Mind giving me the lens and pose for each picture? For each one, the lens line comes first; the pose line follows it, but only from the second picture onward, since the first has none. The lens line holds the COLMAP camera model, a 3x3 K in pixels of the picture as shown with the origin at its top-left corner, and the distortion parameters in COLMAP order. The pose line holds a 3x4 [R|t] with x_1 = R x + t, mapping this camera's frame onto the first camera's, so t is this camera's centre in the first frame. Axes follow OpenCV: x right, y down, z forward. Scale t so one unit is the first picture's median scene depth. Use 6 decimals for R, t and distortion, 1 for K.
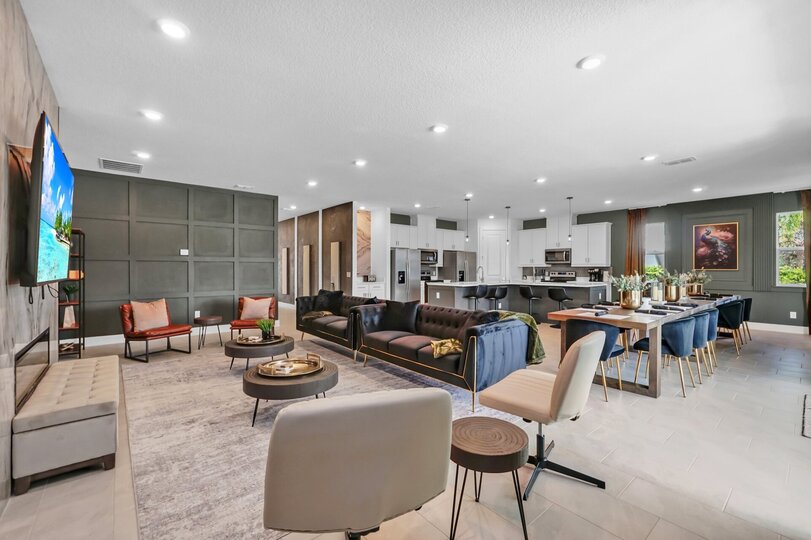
lens RADIAL K [[344.6, 0, 405.5], [0, 344.6, 270.0], [0, 0, 1]] dist [0.000294, 0.000091]
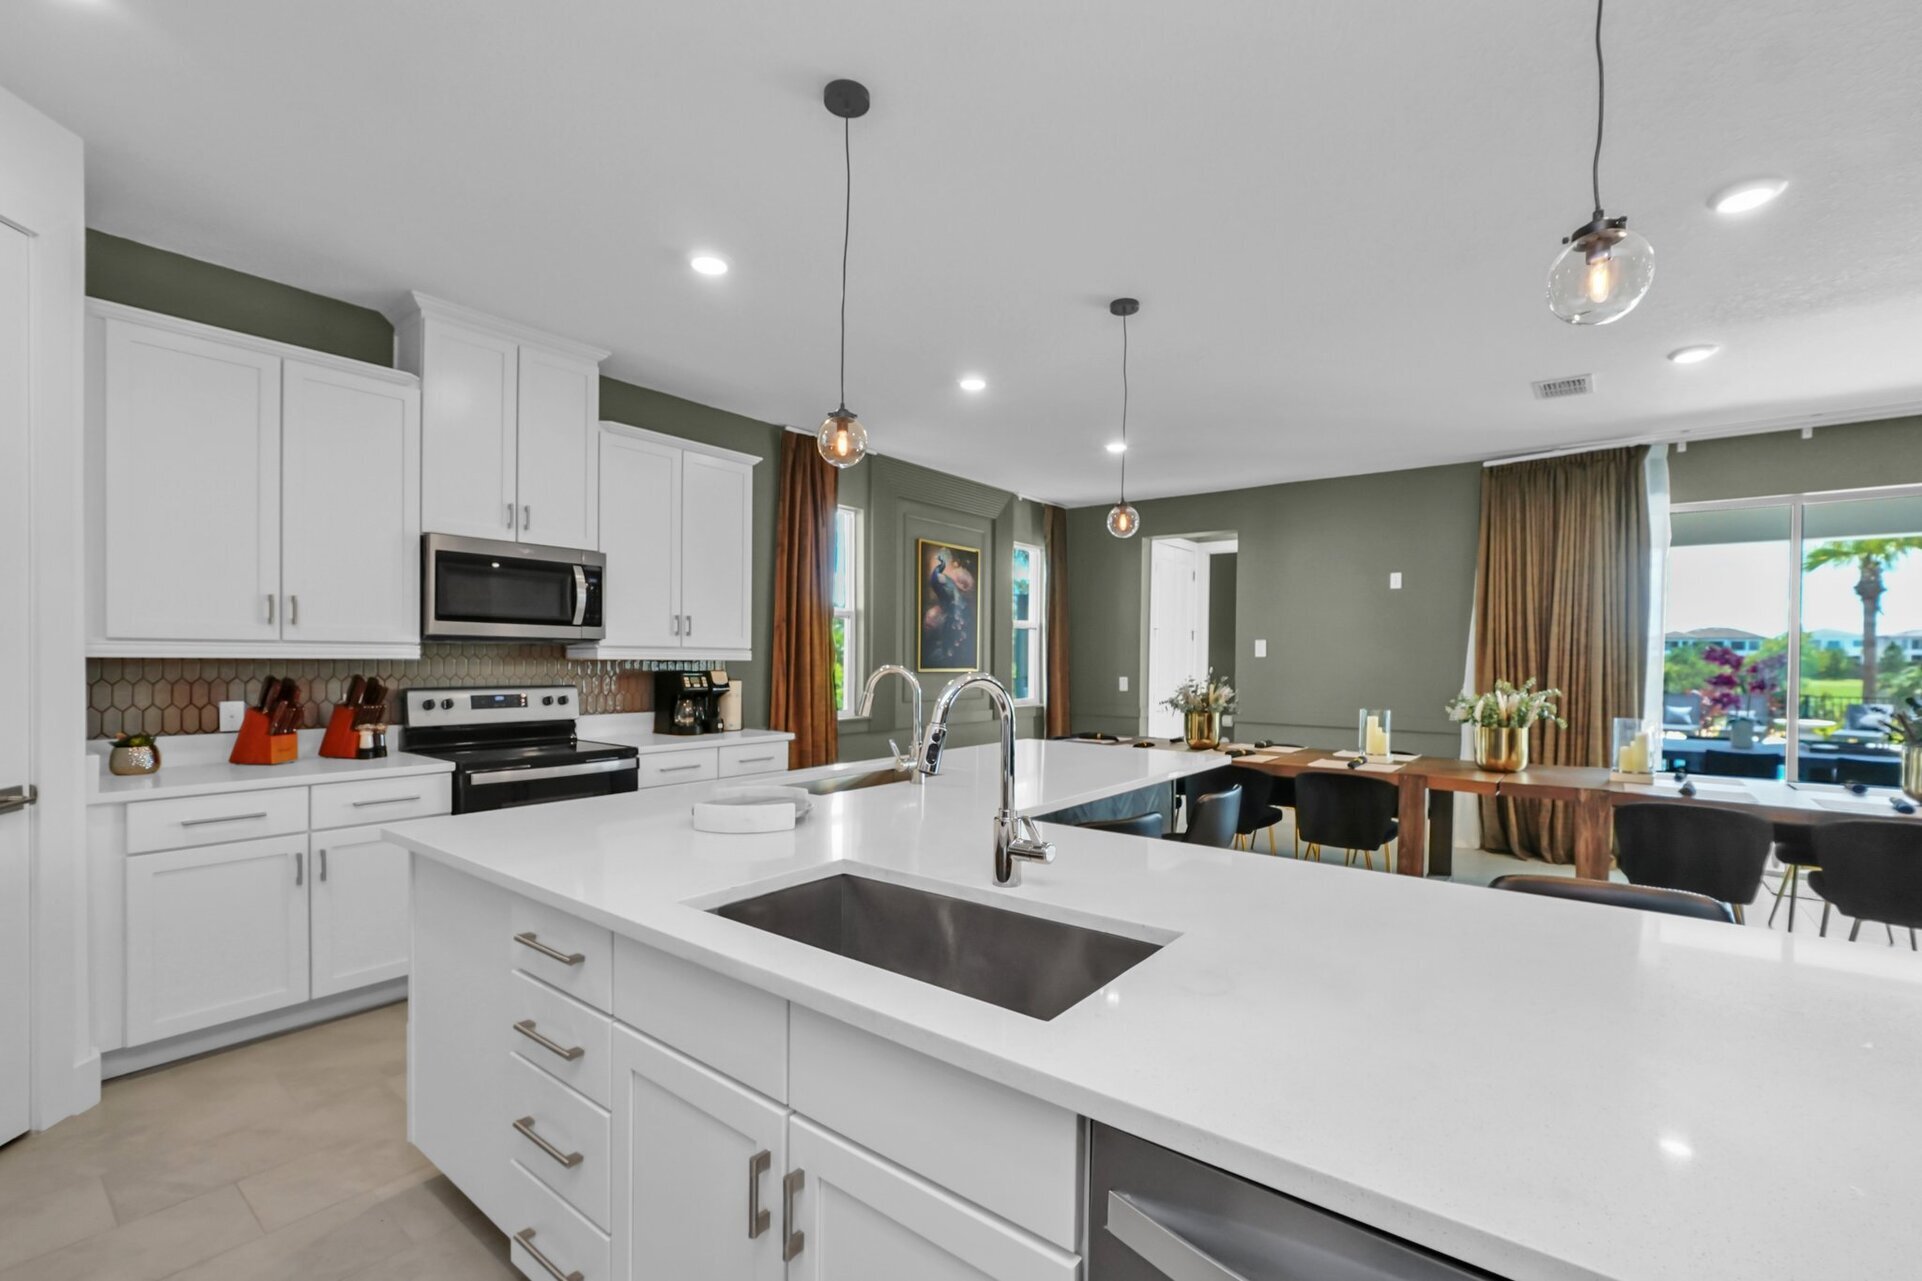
lens RADIAL K [[836.5, 0, 961.0], [0, 836.5, 640.5], [0, 0, 1]] dist [0.000985, 0.000110]
pose [[-0.209857, 0.019172, 0.977544, 0.050309], [-0.006792, 0.999755, -0.021065, -0.014664], [-0.977708, -0.011061, -0.209675, 1.147828]]
